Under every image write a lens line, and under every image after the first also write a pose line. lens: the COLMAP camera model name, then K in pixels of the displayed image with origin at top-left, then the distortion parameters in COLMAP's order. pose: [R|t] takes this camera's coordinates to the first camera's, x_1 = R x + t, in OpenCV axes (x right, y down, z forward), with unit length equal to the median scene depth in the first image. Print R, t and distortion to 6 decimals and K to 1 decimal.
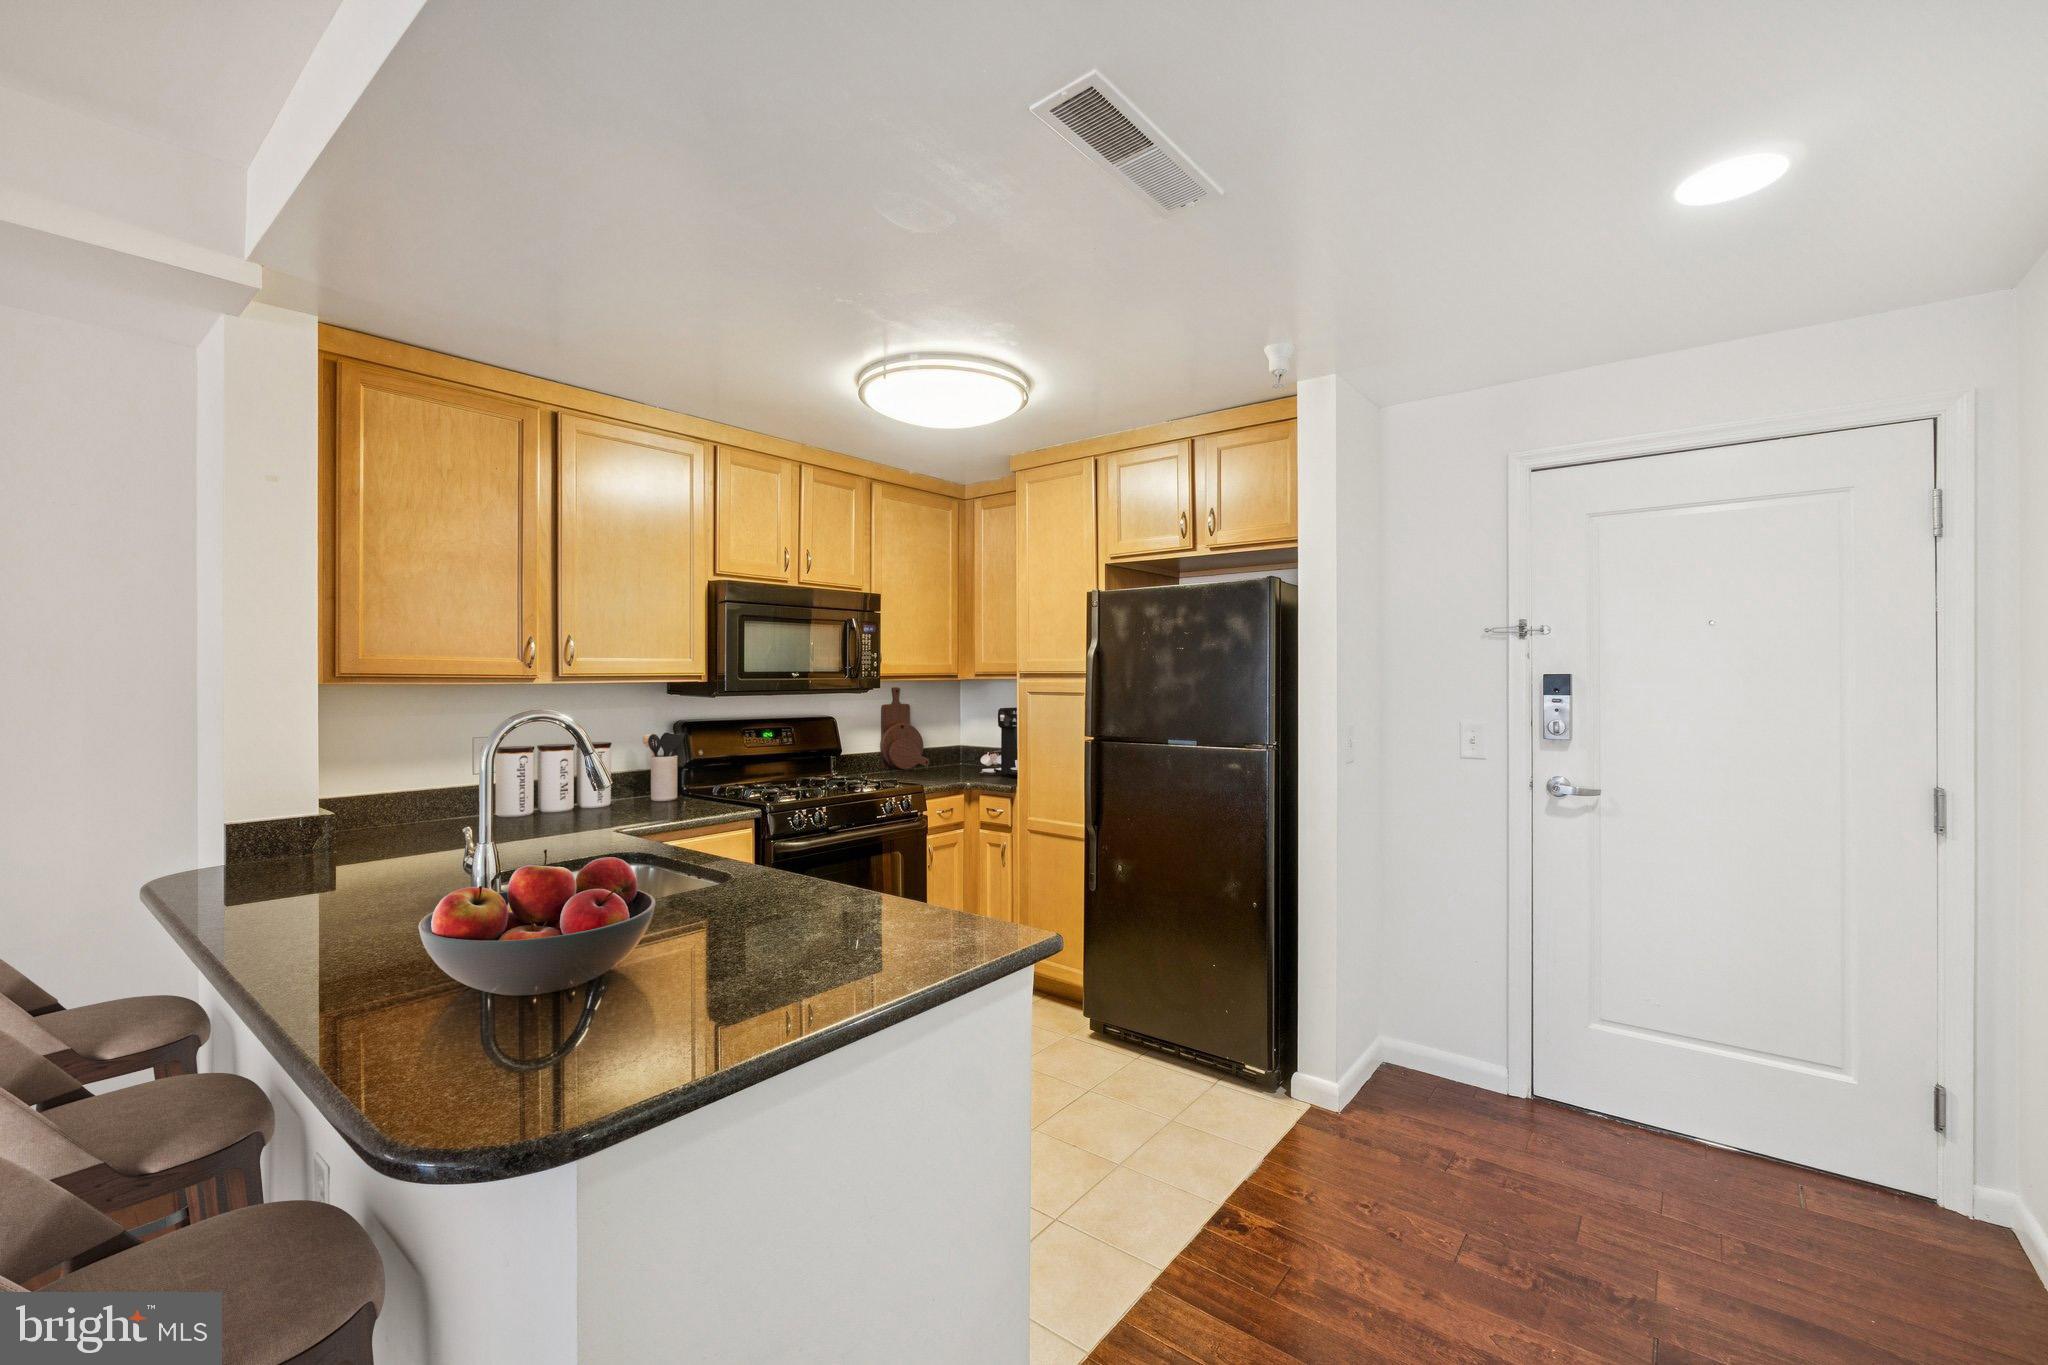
lens RADIAL K [[865.1, 0, 1016.3], [0, 865.1, 685.1], [0, 0, 1]] dist [-0.010514, 0.000032]
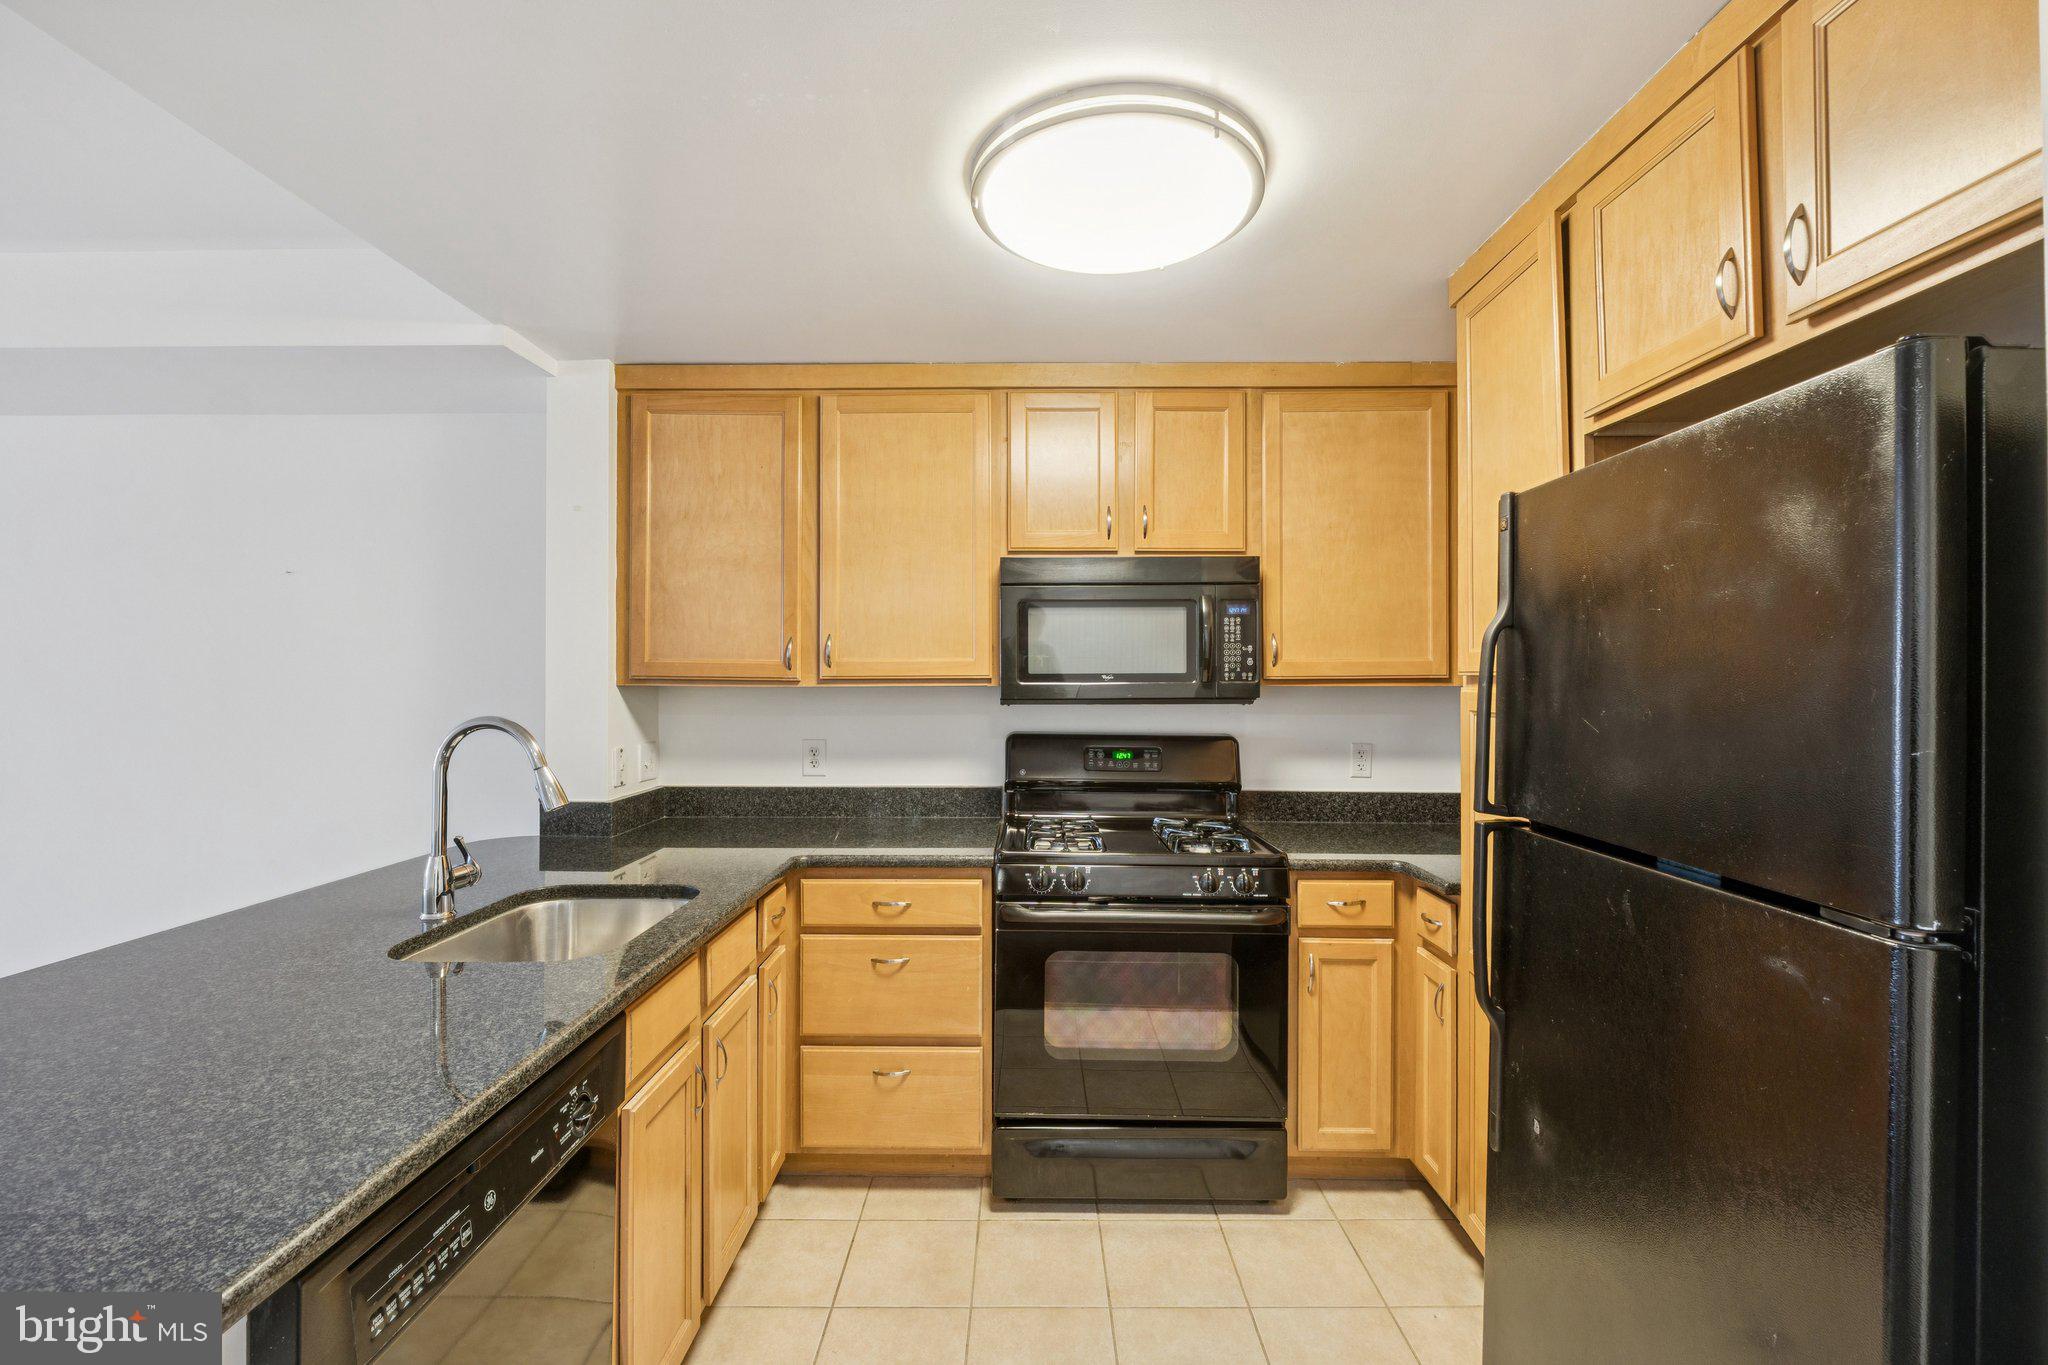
lens RADIAL K [[859.6, 0, 1026.5], [0, 859.6, 676.4], [0, 0, 1]] dist [-0.009337, 0.000012]
pose [[0.619779, 0.000389, -0.784776, 0.335672], [-0.010690, 0.999911, -0.007947, -0.007916], [0.784703, 0.013315, 0.619729, 0.604785]]
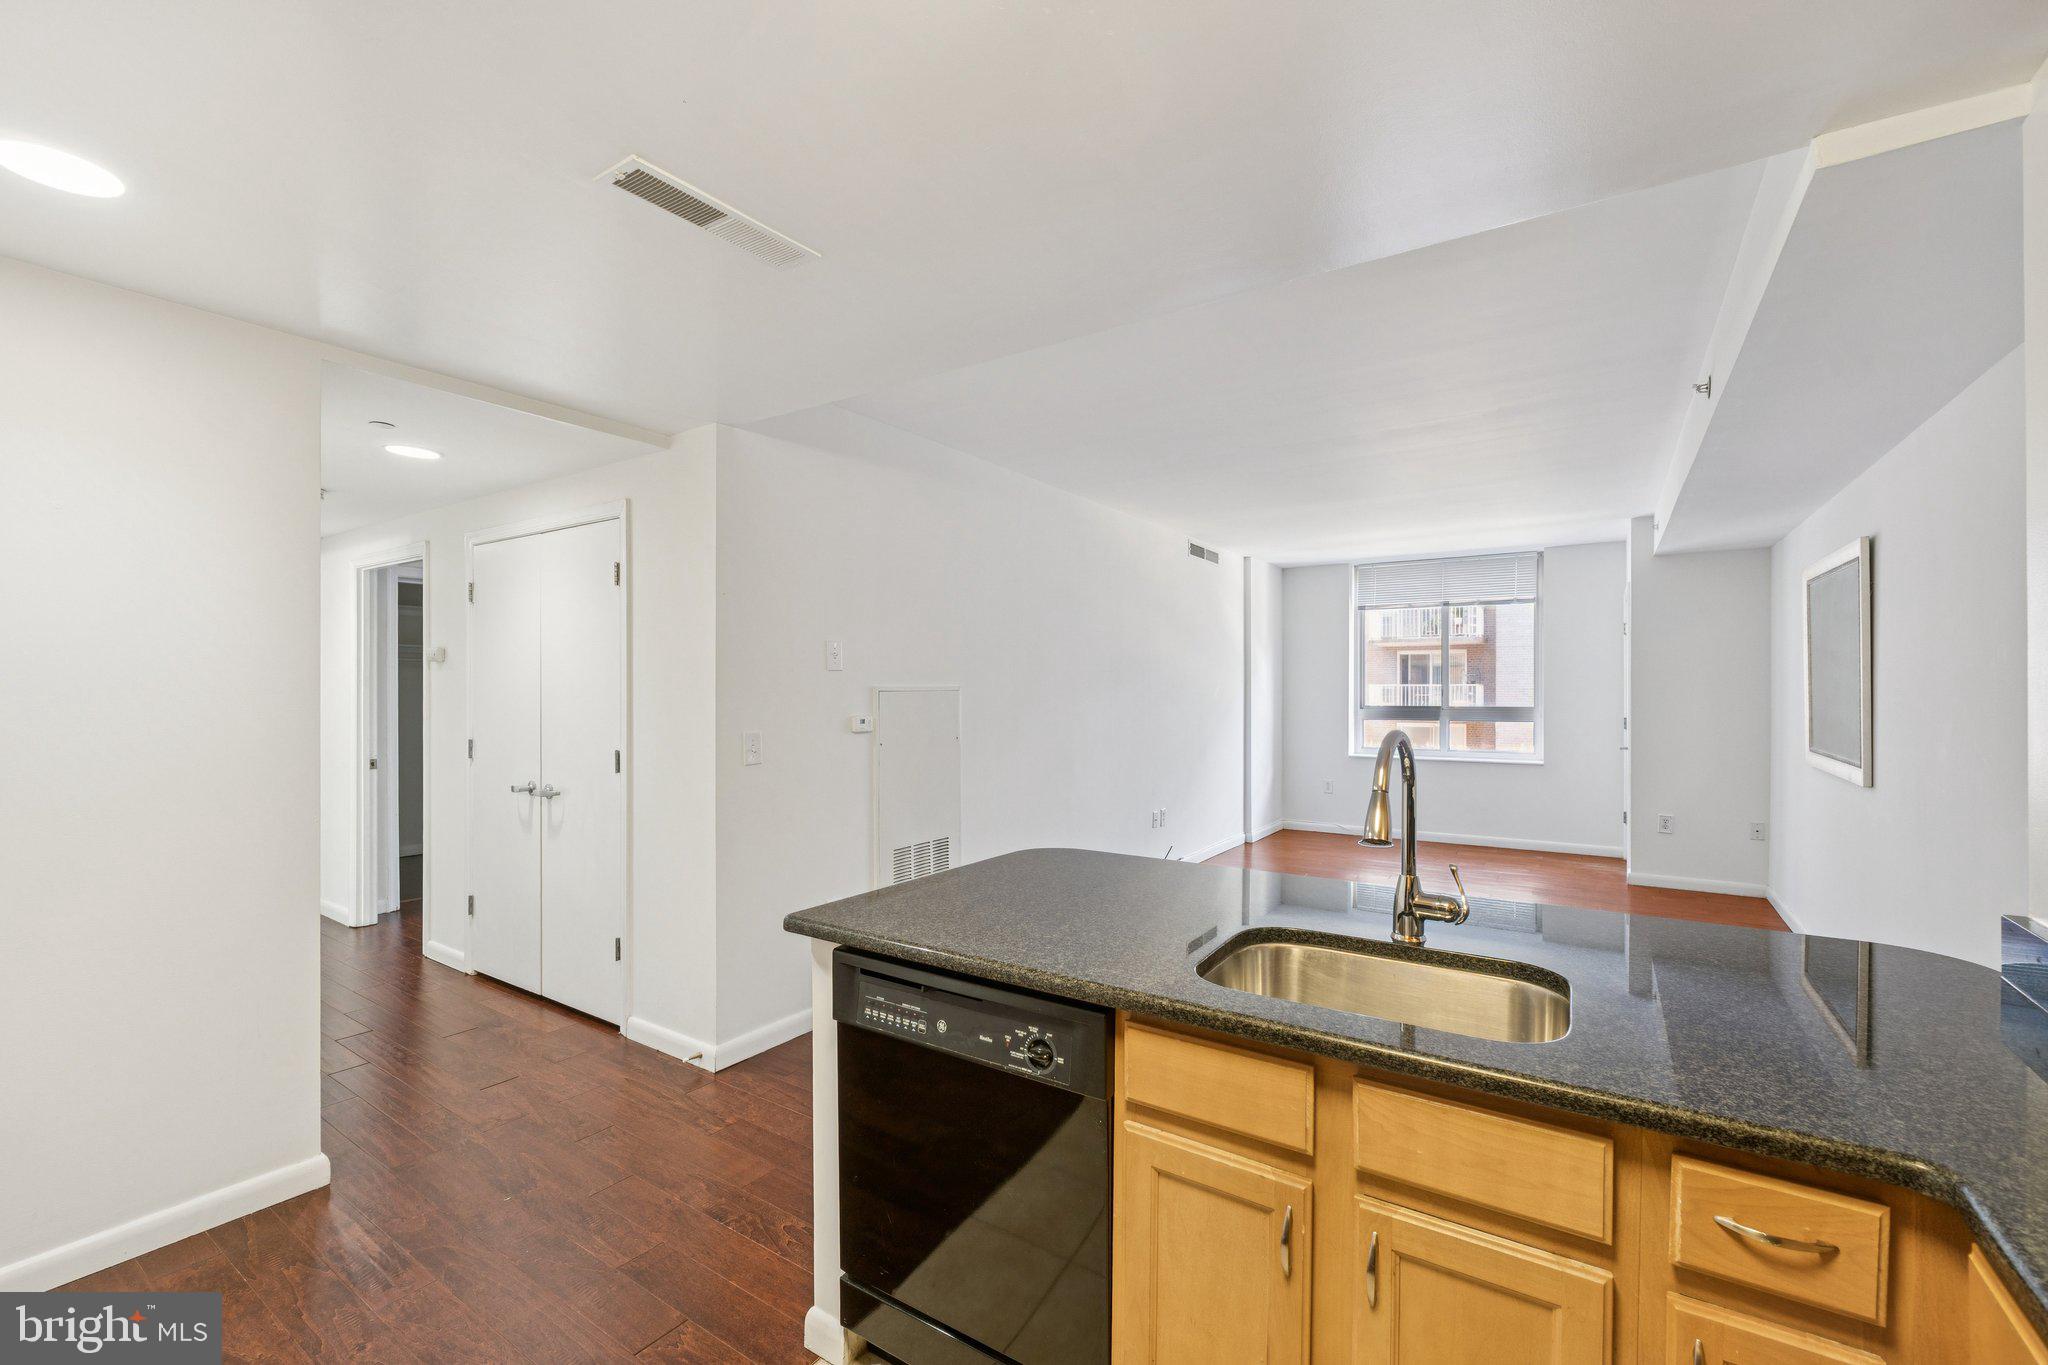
lens RADIAL K [[846.8, 0, 1024.0], [0, 846.8, 682.5], [0, 0, 1]] dist [-0.003248, -0.000073]
pose [[-0.995777, 0.001282, -0.091796, -0.082832], [0.000959, 0.999993, 0.003569, -0.014047], [0.091800, 0.003466, -0.995771, 1.198668]]
